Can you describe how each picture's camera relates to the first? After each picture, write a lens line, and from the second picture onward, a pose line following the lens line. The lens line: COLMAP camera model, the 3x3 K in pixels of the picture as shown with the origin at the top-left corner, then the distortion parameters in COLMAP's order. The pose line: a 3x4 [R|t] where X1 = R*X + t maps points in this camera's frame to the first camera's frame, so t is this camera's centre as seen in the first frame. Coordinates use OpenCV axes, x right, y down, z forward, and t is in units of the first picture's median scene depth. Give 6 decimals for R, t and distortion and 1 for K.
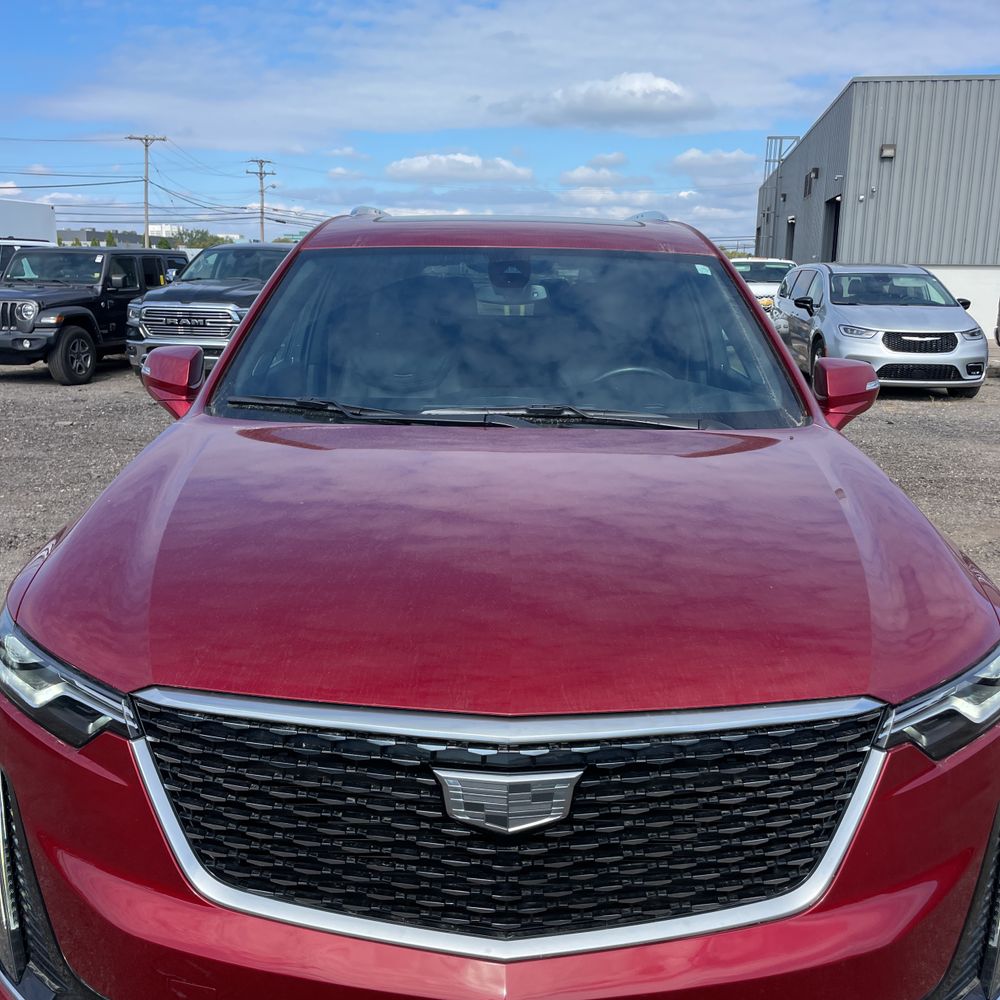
lens RADIAL K [[1024.5, 0, 499.8], [0, 1024.5, 500.2], [0, 0, 1]] dist [0.033007, 0.000000]
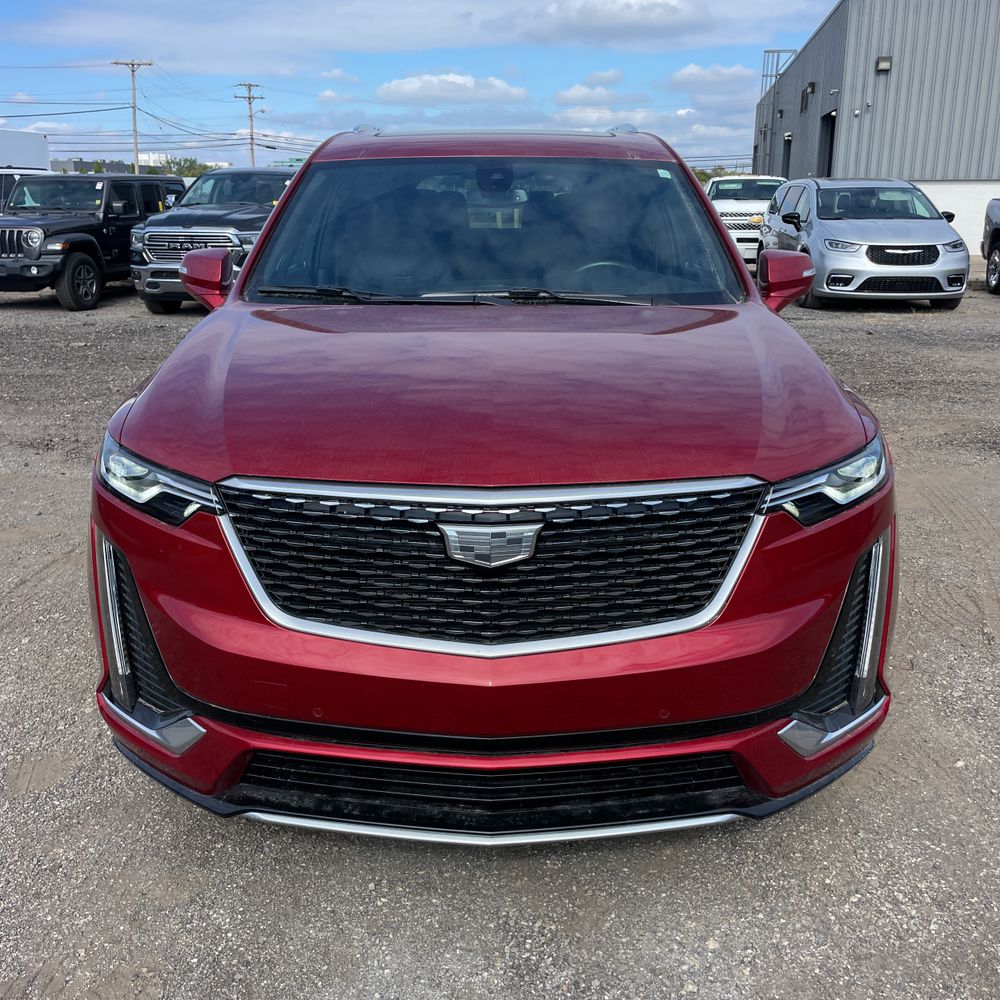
lens RADIAL K [[1024.5, 0, 494.9], [0, 1024.5, 499.7], [0, 0, 1]] dist [0.033007, 0.000000]
pose [[0.999876, -0.015188, -0.004148, 0.006654], [0.015433, 0.997611, 0.067339, 0.044086], [0.003115, -0.067395, 0.997722, -0.130553]]
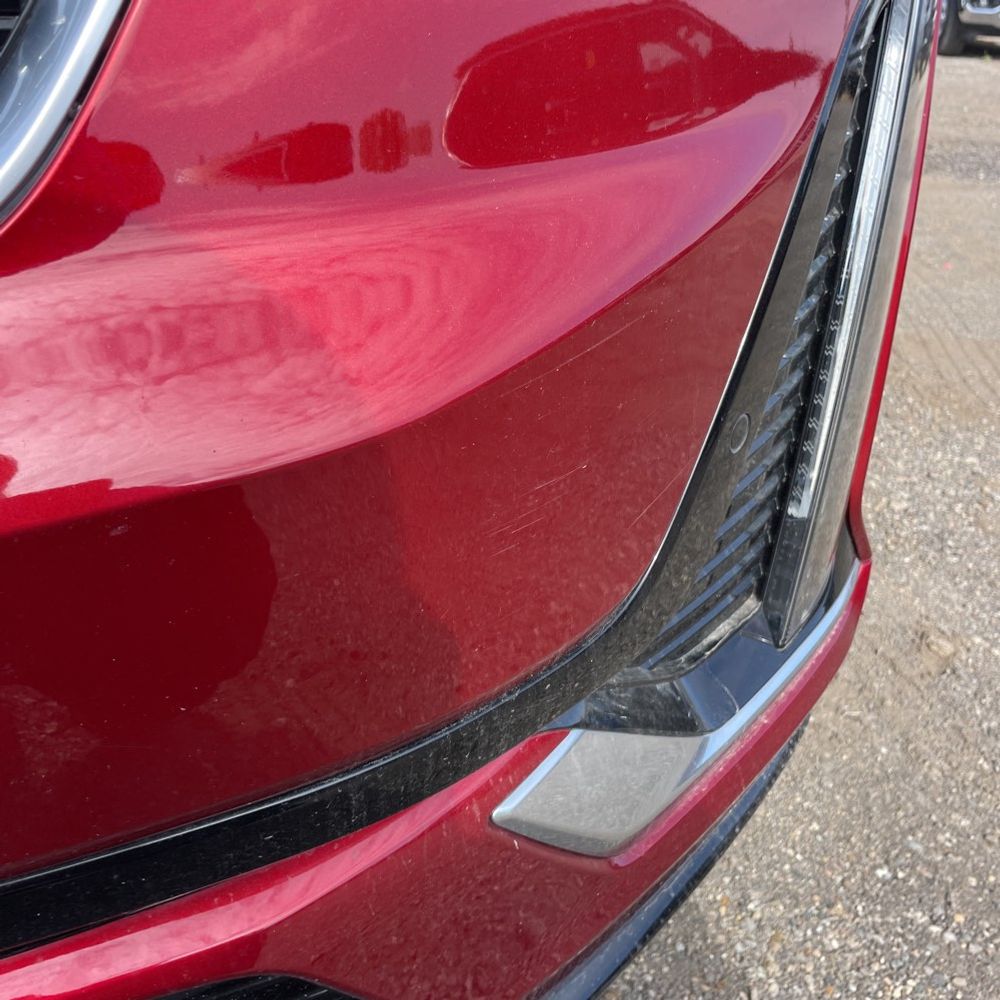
lens RADIAL K [[1024.5, 0, 498.3], [0, 1024.5, 499.2], [0, 0, 1]] dist [0.033007, 0.000000]
pose [[0.985530, -0.058404, 0.159120, 0.129414], [0.014277, 0.964029, 0.265413, 0.135647], [-0.168898, -0.259301, 0.950914, 0.279160]]
